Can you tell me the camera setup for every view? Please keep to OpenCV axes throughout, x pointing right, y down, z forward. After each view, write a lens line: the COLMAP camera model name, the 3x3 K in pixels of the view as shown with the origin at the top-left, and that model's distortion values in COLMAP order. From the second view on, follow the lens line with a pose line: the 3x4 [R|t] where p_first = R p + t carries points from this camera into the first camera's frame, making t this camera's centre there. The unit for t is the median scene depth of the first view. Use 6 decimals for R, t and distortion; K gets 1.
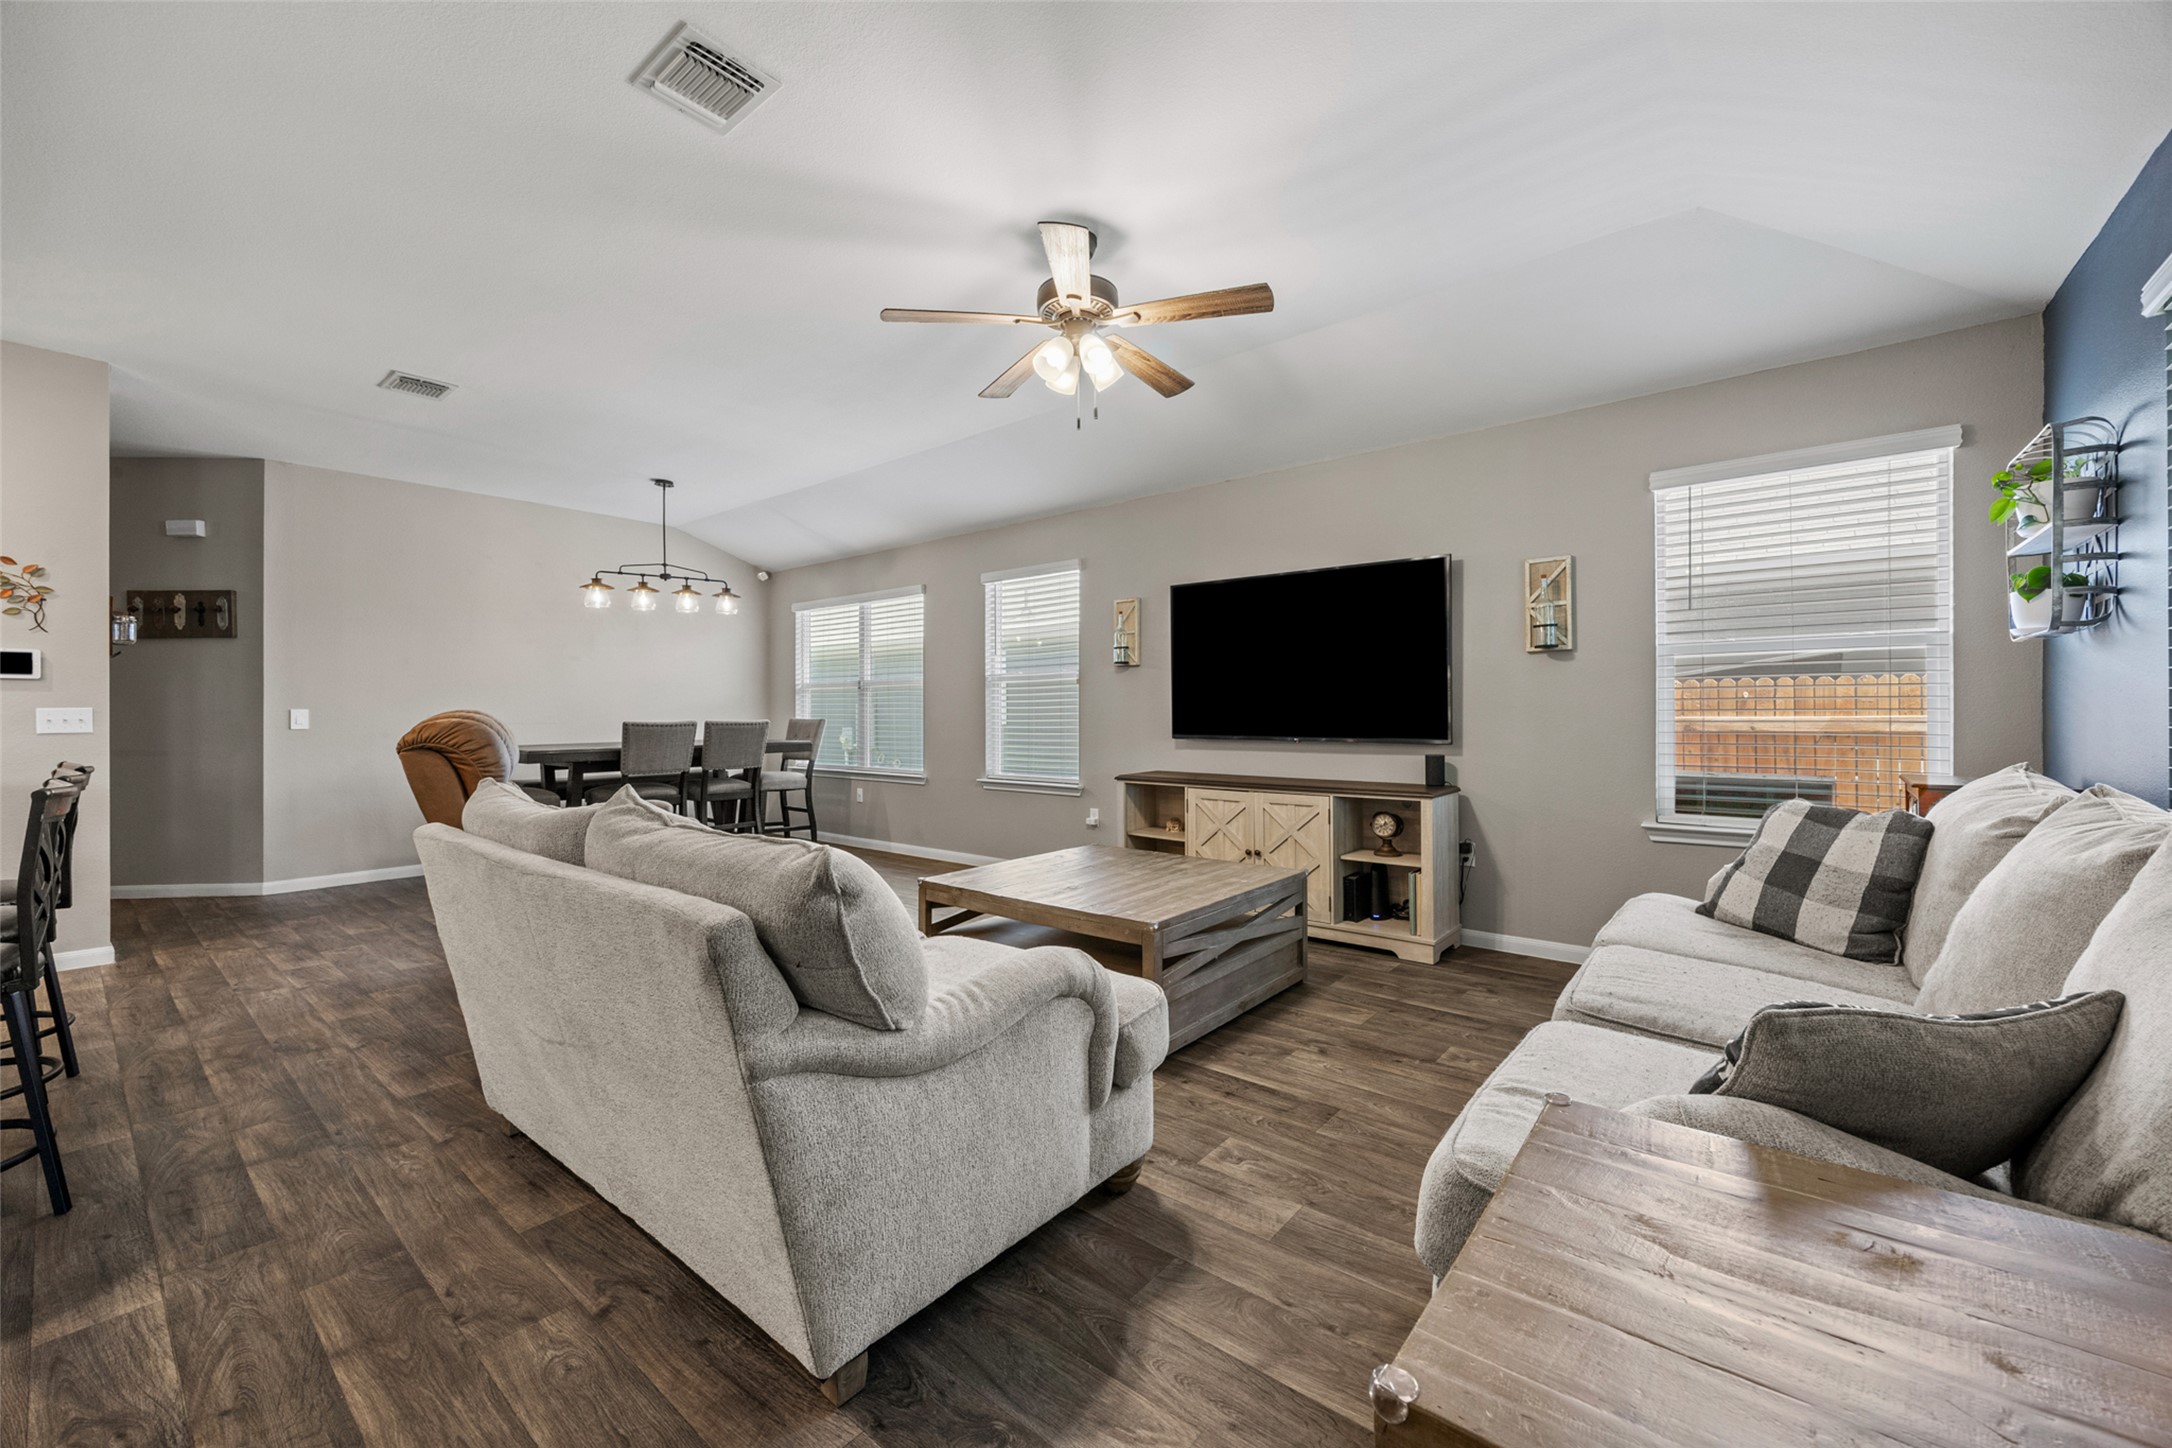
lens RADIAL K [[848.0, 0, 1067.9], [0, 848.0, 710.1], [0, 0, 1]] dist [0.000028, 0.000046]
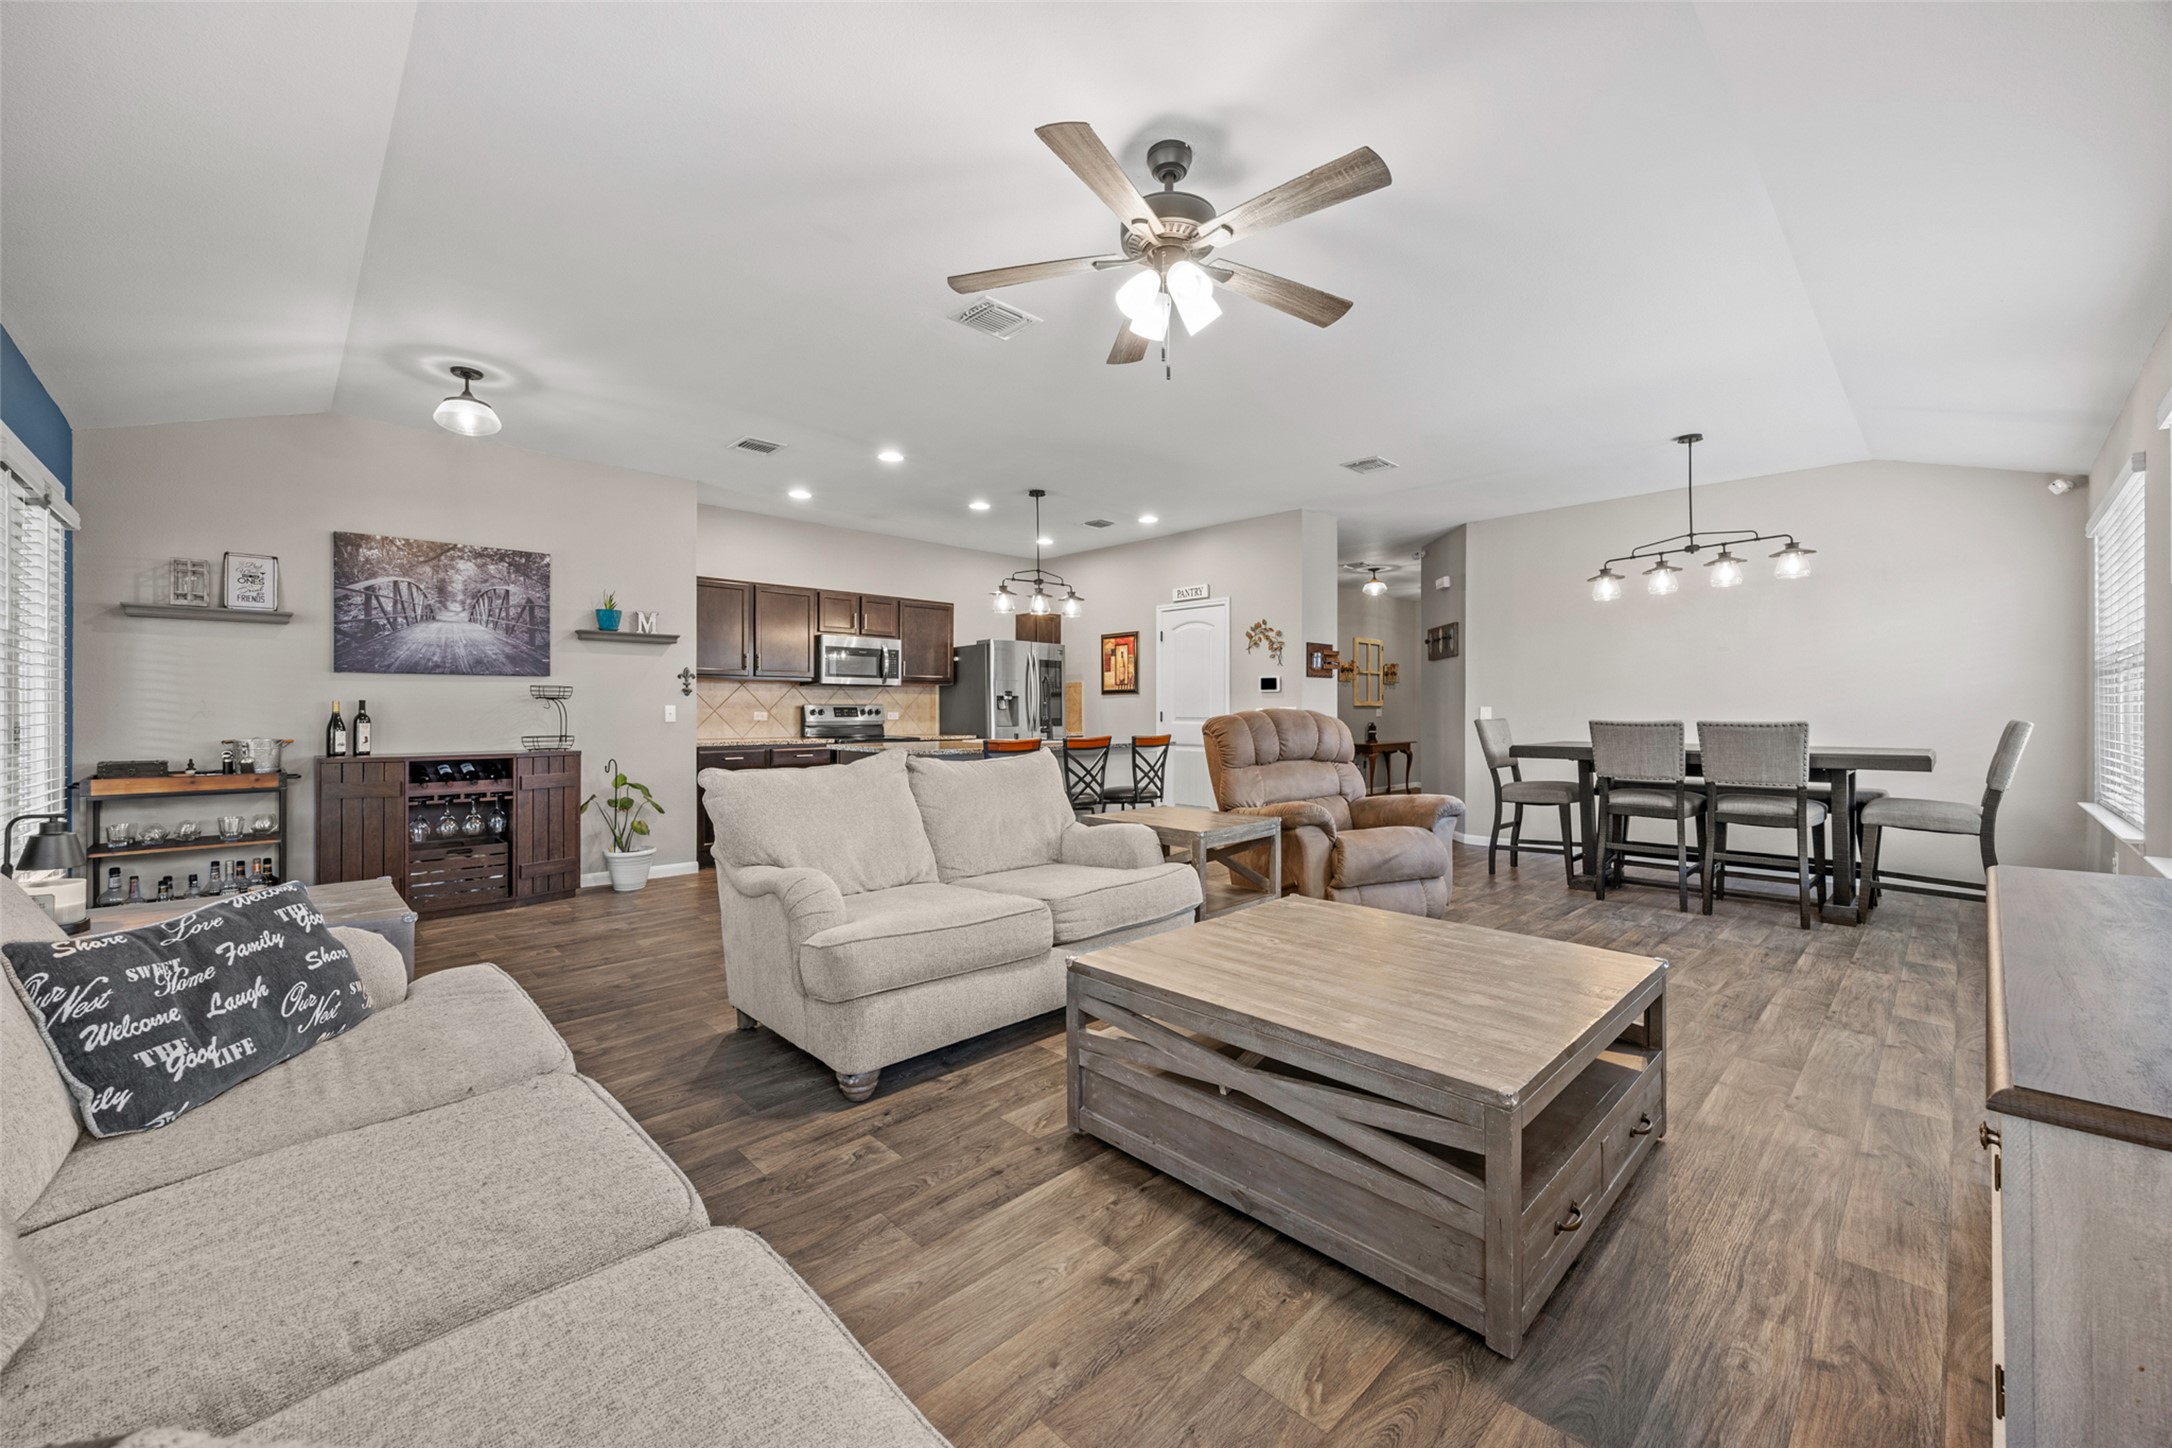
lens RADIAL K [[848.0, 0, 1099.0], [0, 848.0, 707.0], [0, 0, 1]] dist [0.000028, 0.000046]
pose [[-0.098794, -0.001902, -0.995106, 0.557123], [0.003221, 0.999992, -0.002232, -0.000134], [0.995103, -0.003426, -0.098787, 0.654615]]
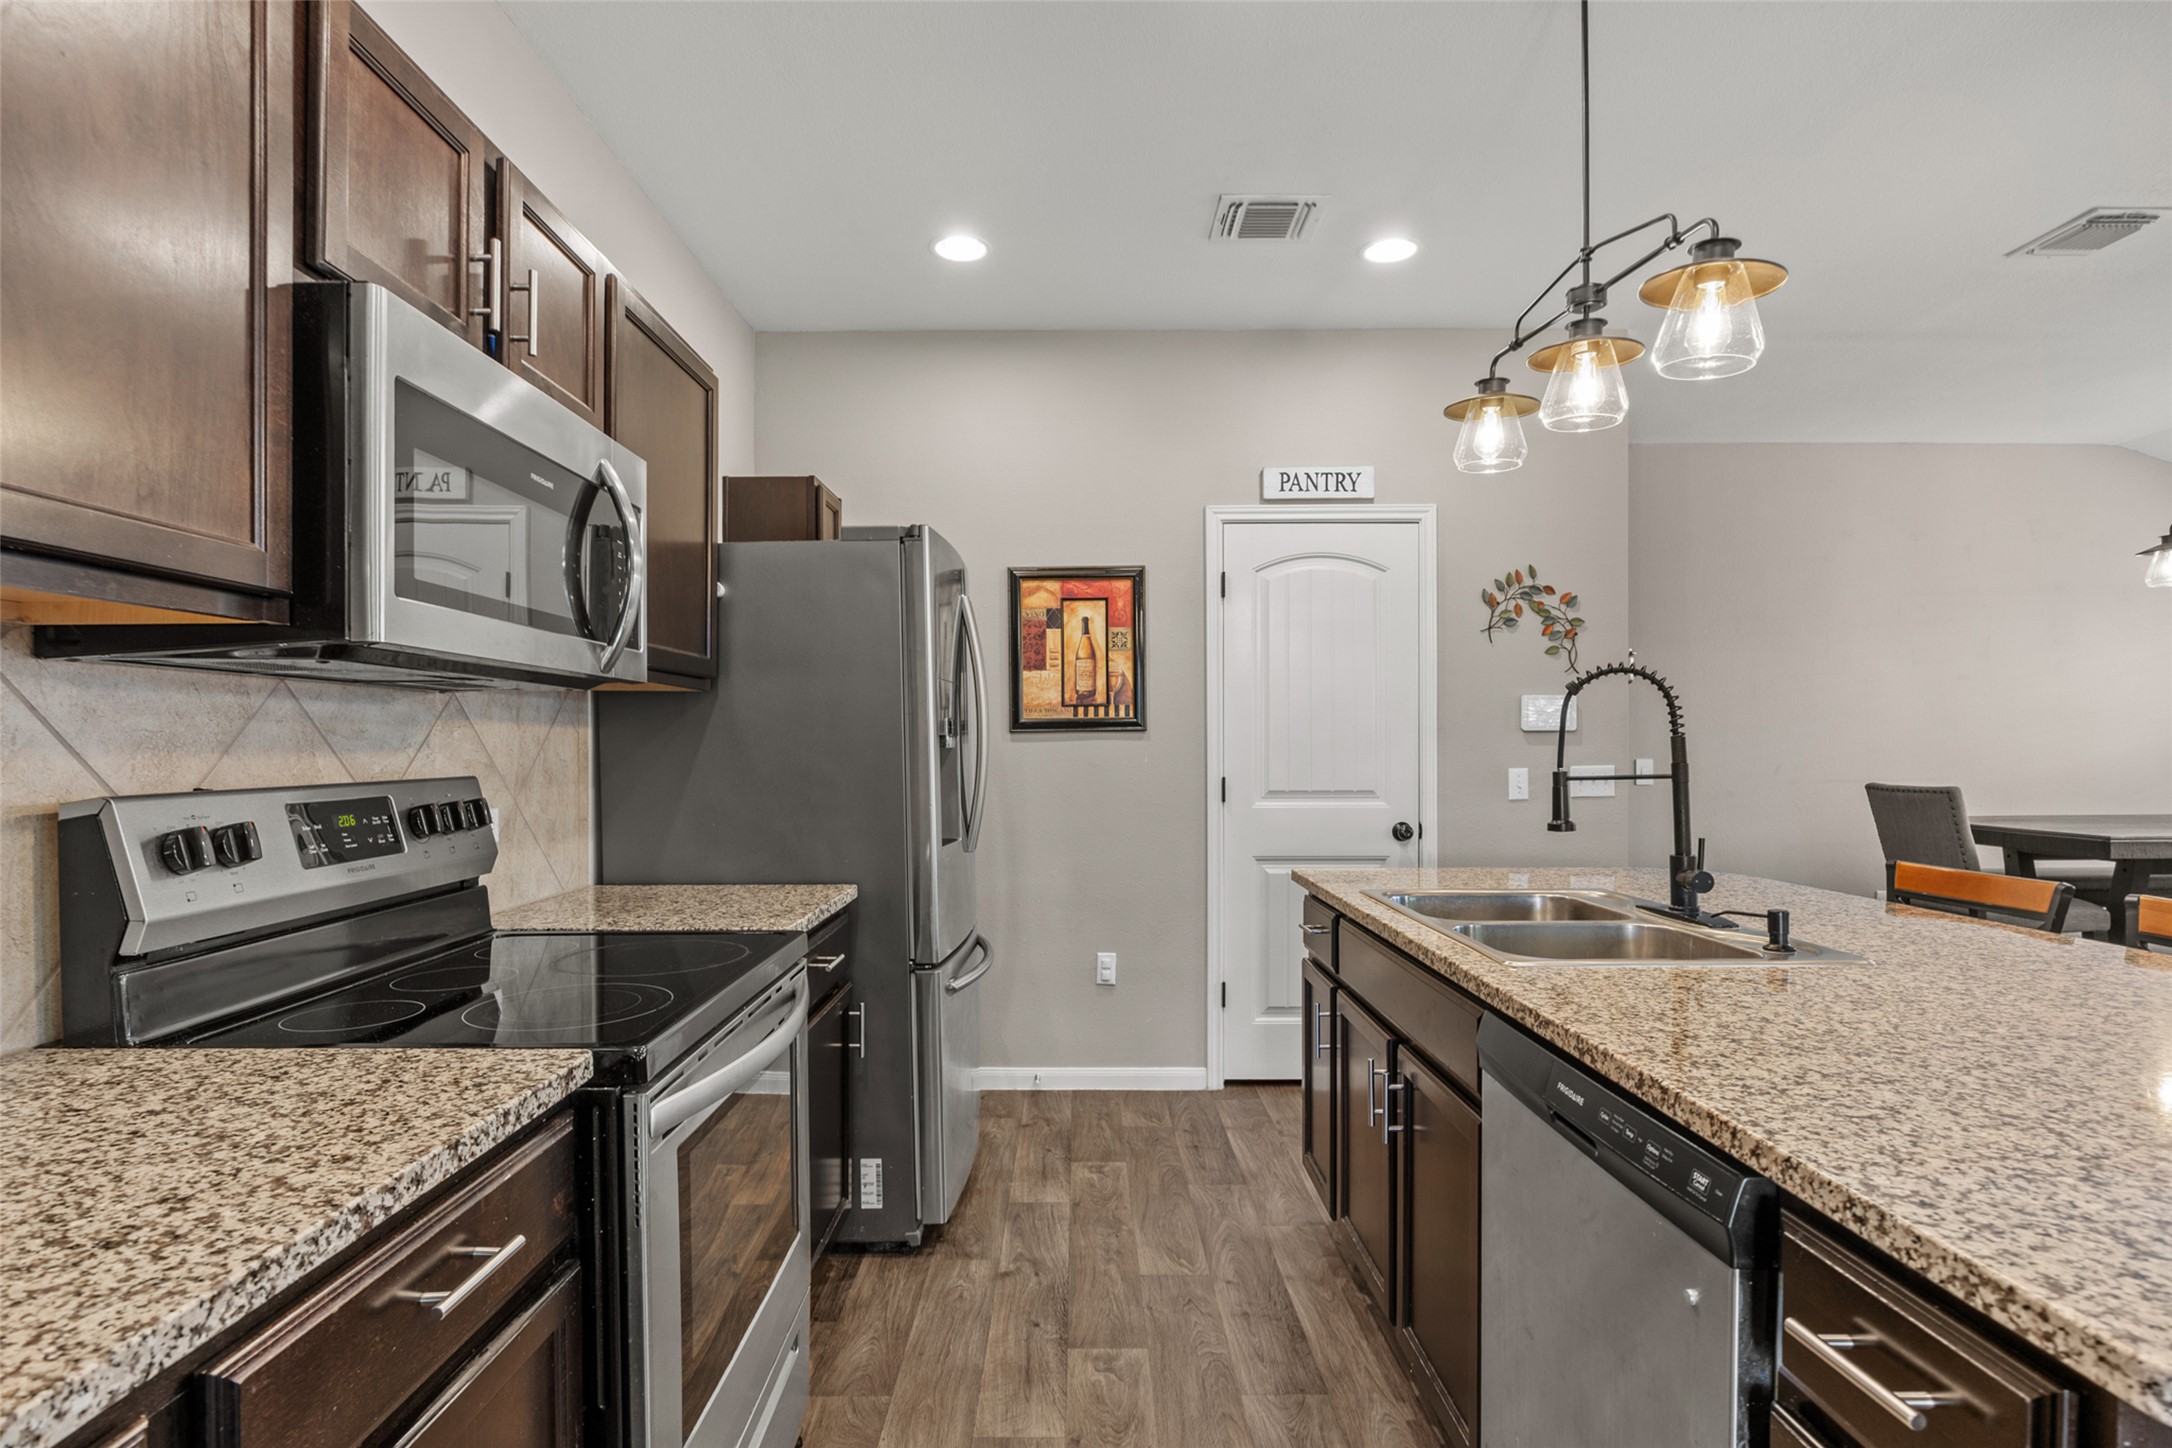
lens RADIAL K [[1058.3, 0, 1078.3], [0, 1058.3, 763.6], [0, 0, 1]] dist [-0.012097, -0.000320]
pose [[0.642976, 0.012916, -0.765778, -0.608222], [0.004629, 0.999774, 0.020750, -0.023059], [0.765873, -0.016887, 0.642770, -0.029026]]
